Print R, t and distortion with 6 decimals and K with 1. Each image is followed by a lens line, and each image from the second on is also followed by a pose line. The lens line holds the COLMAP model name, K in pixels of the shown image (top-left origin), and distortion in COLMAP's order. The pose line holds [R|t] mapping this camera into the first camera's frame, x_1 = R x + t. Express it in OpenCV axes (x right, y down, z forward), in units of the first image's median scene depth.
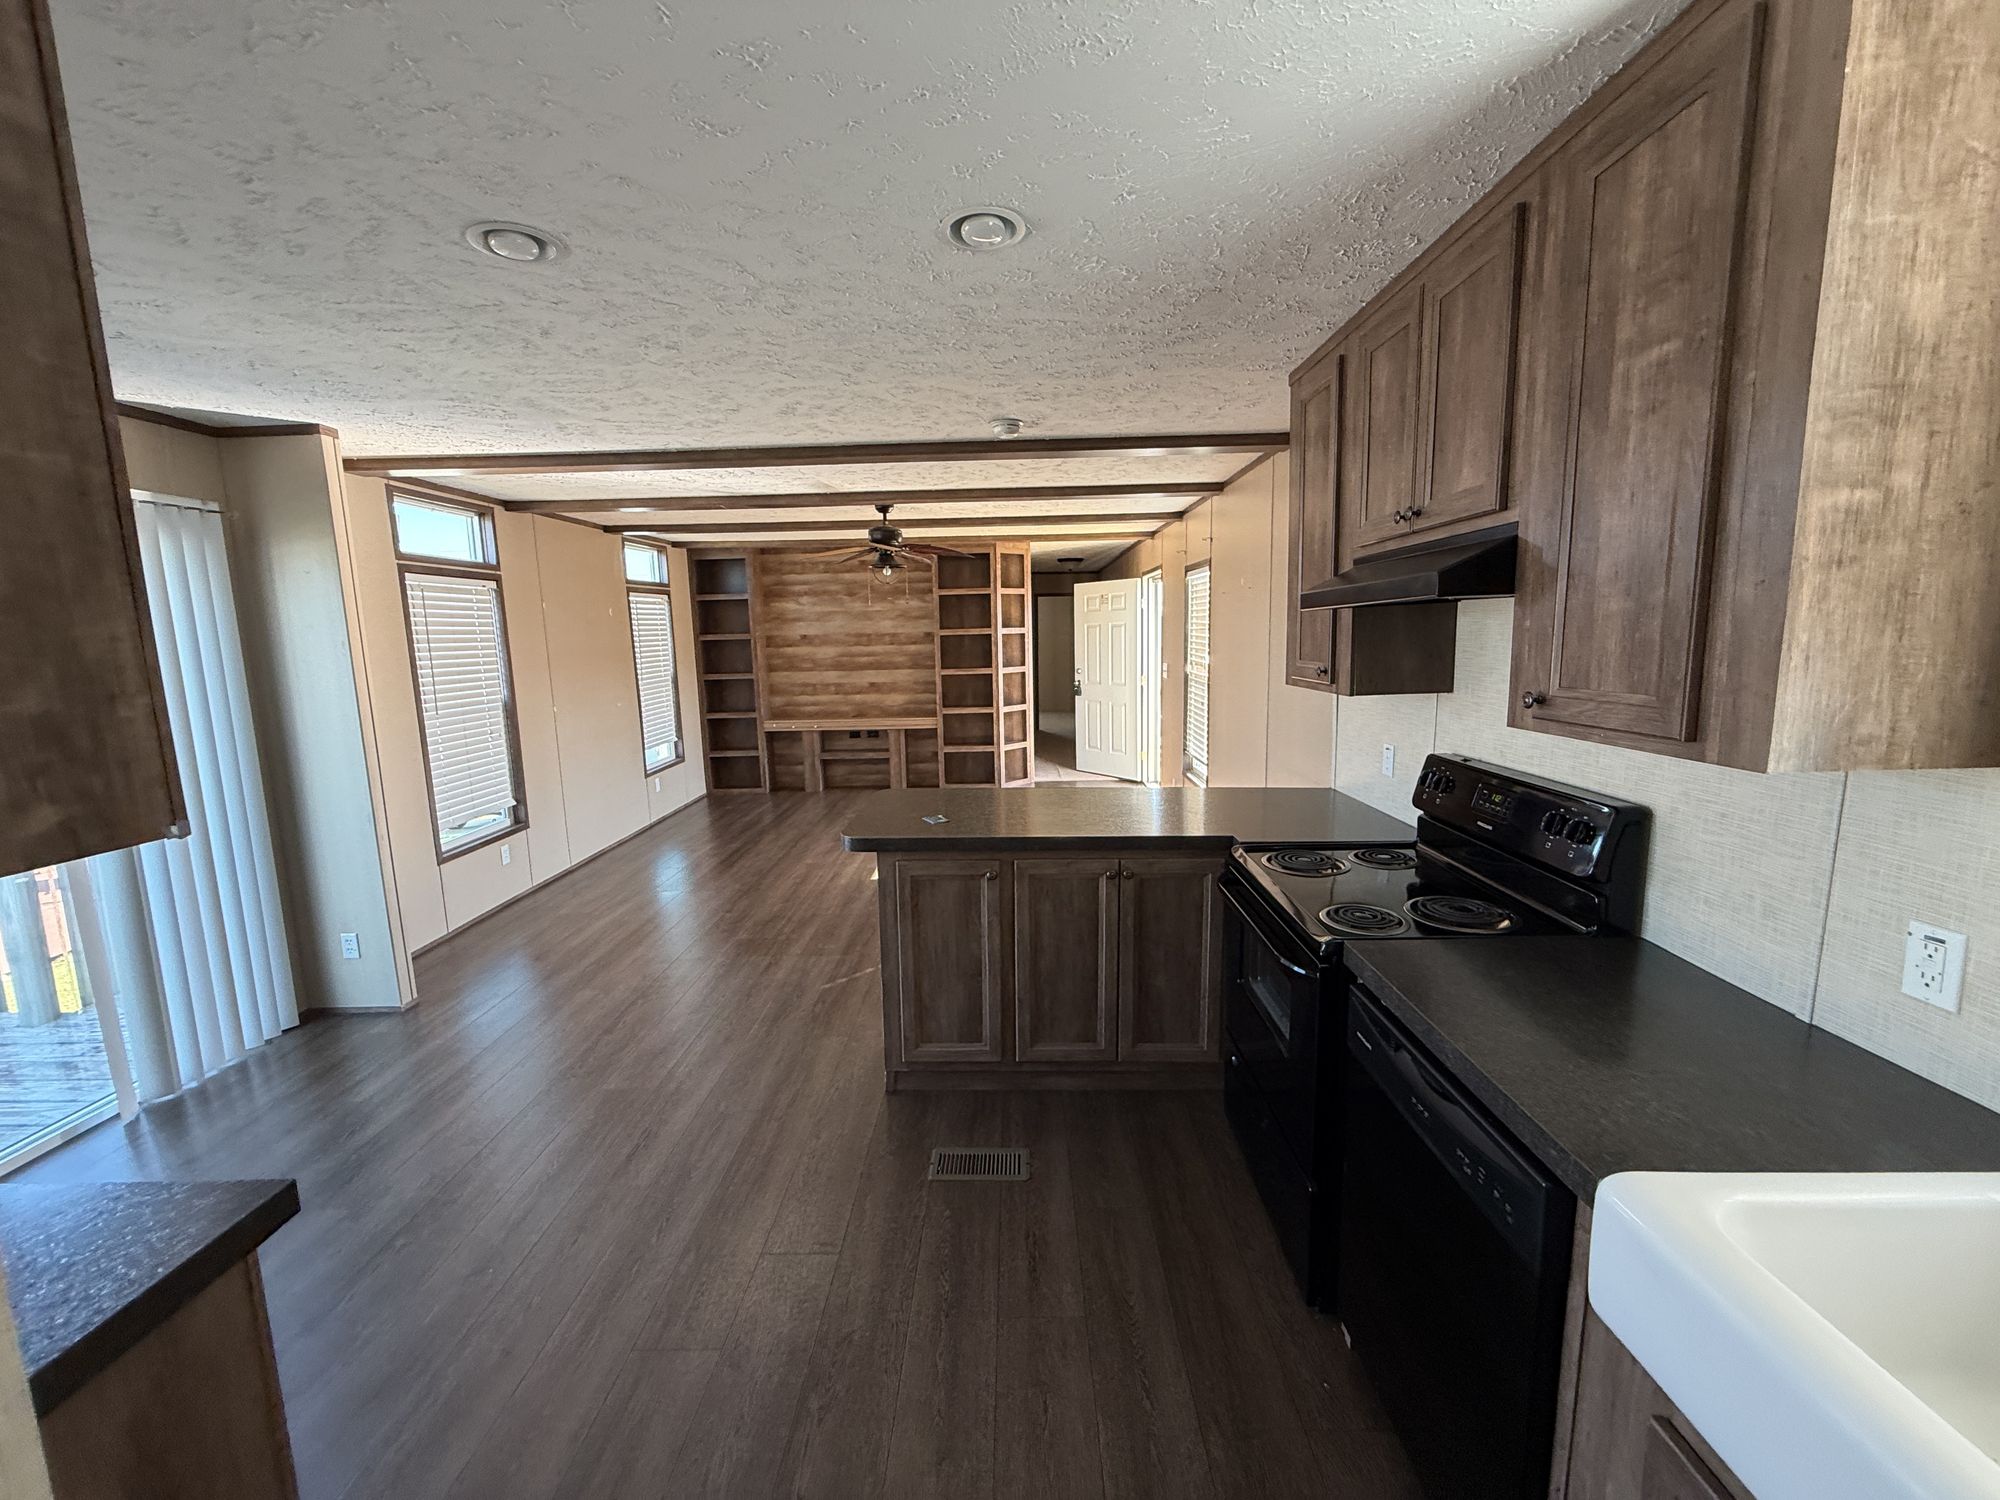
lens RADIAL K [[792.8, 0, 1000.0], [0, 792.8, 750.0], [0, 0, 1]] dist [0.001725, -0.000052]
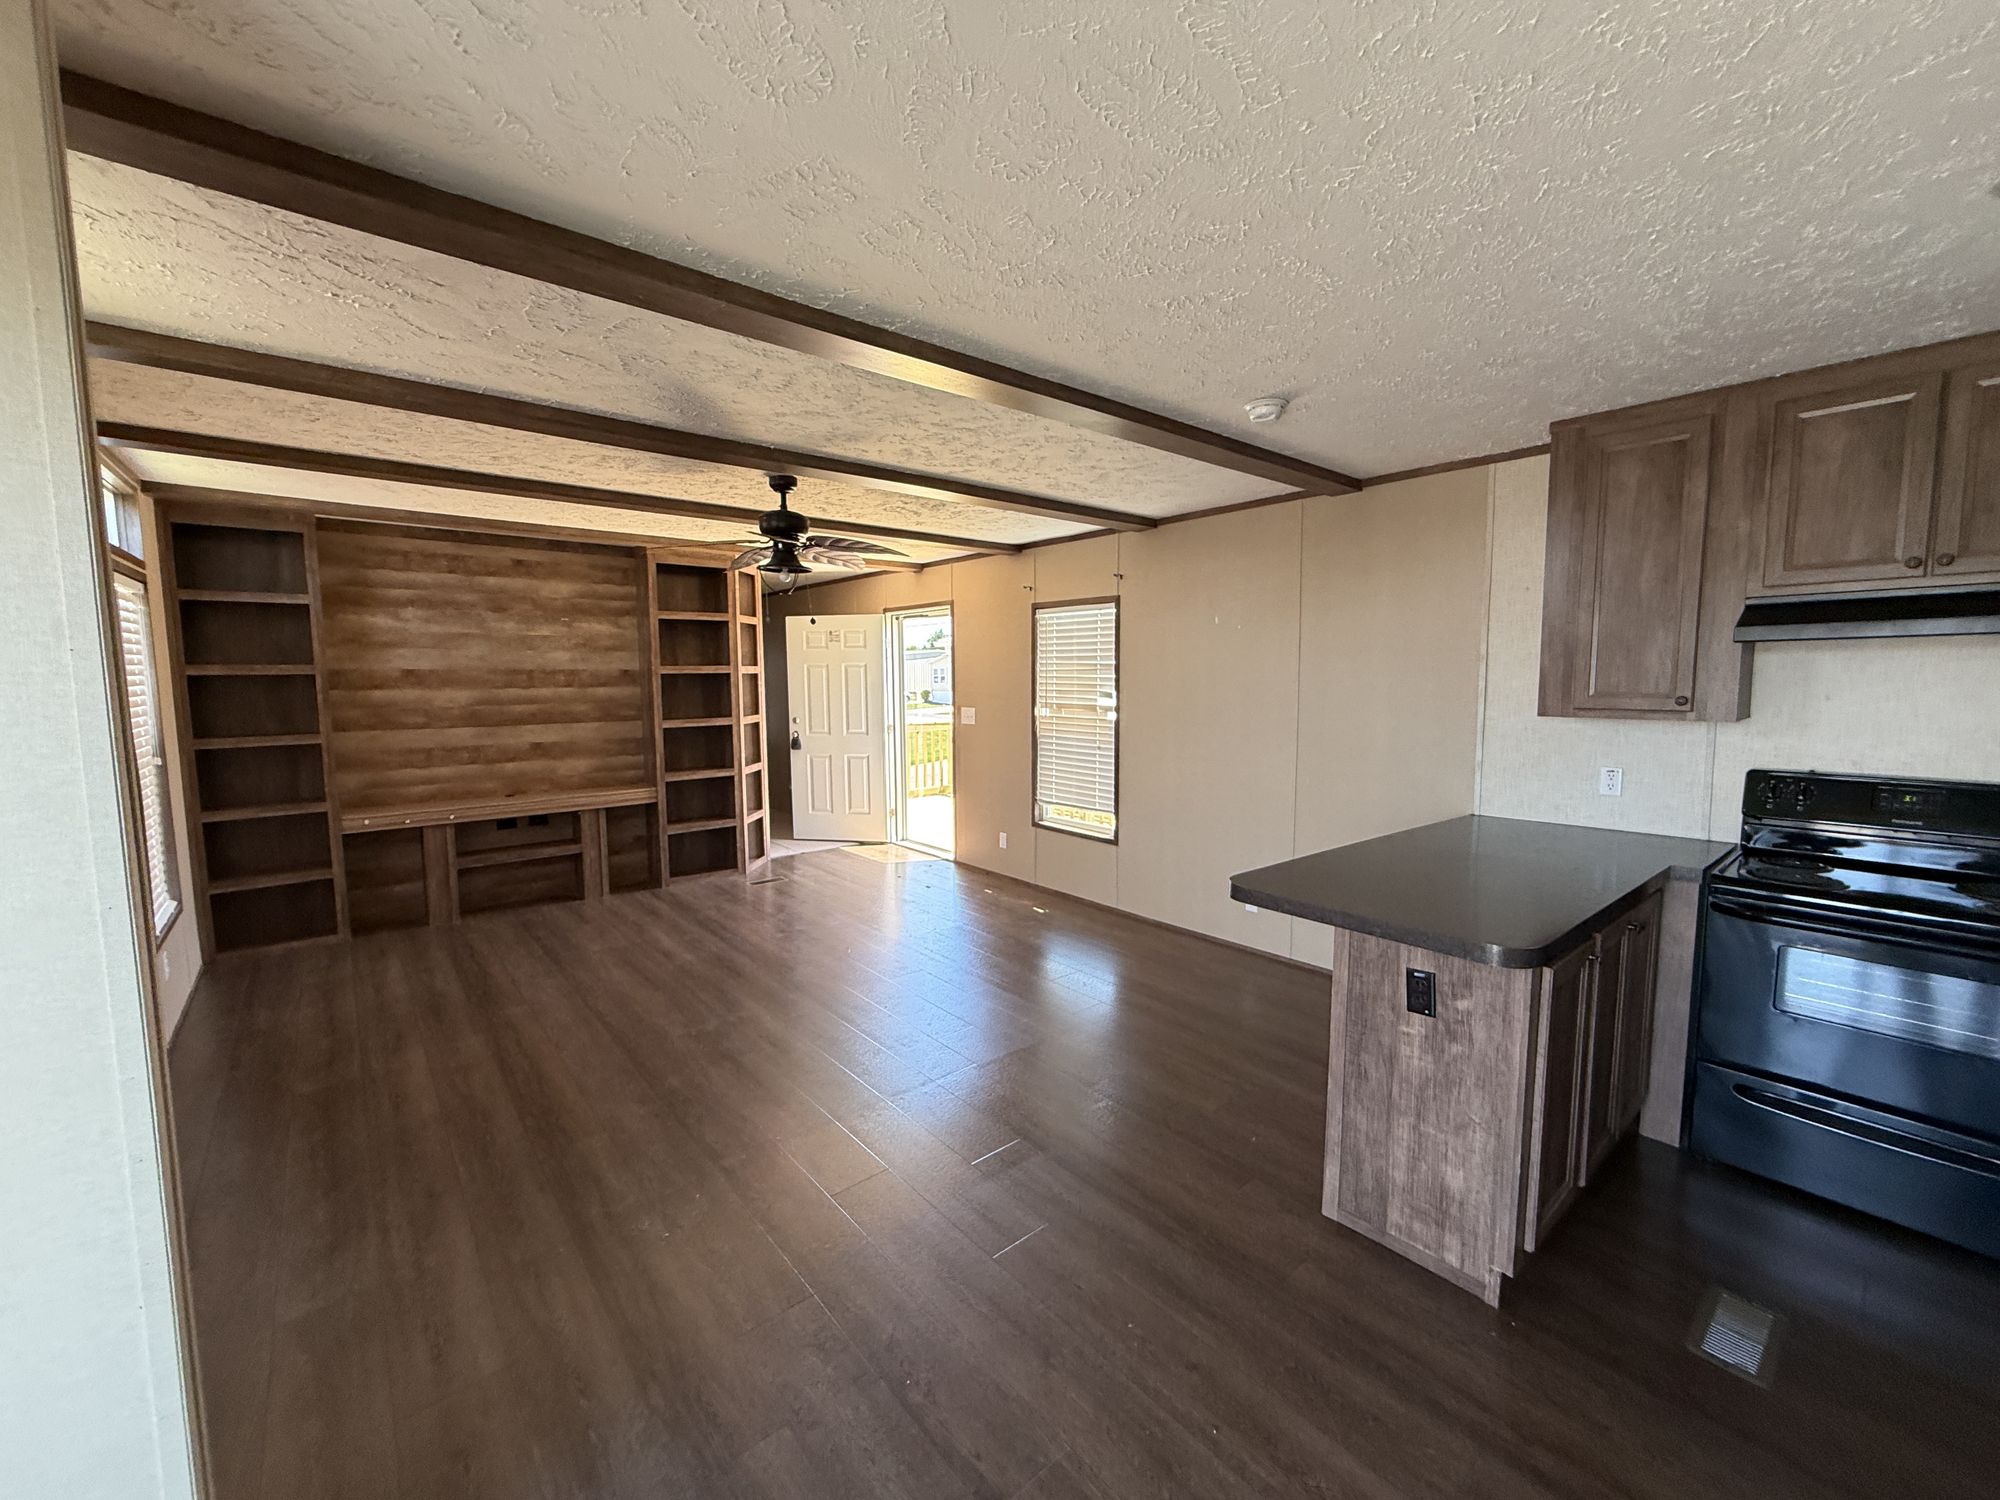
lens RADIAL K [[792.8, 0, 1000.0], [0, 792.8, 750.0], [0, 0, 1]] dist [0.001725, -0.000052]
pose [[0.752923, -0.044311, 0.656615, -0.463770], [0.087172, 0.995654, -0.032766, -0.035557], [-0.652309, 0.081909, 0.753514, 0.371586]]
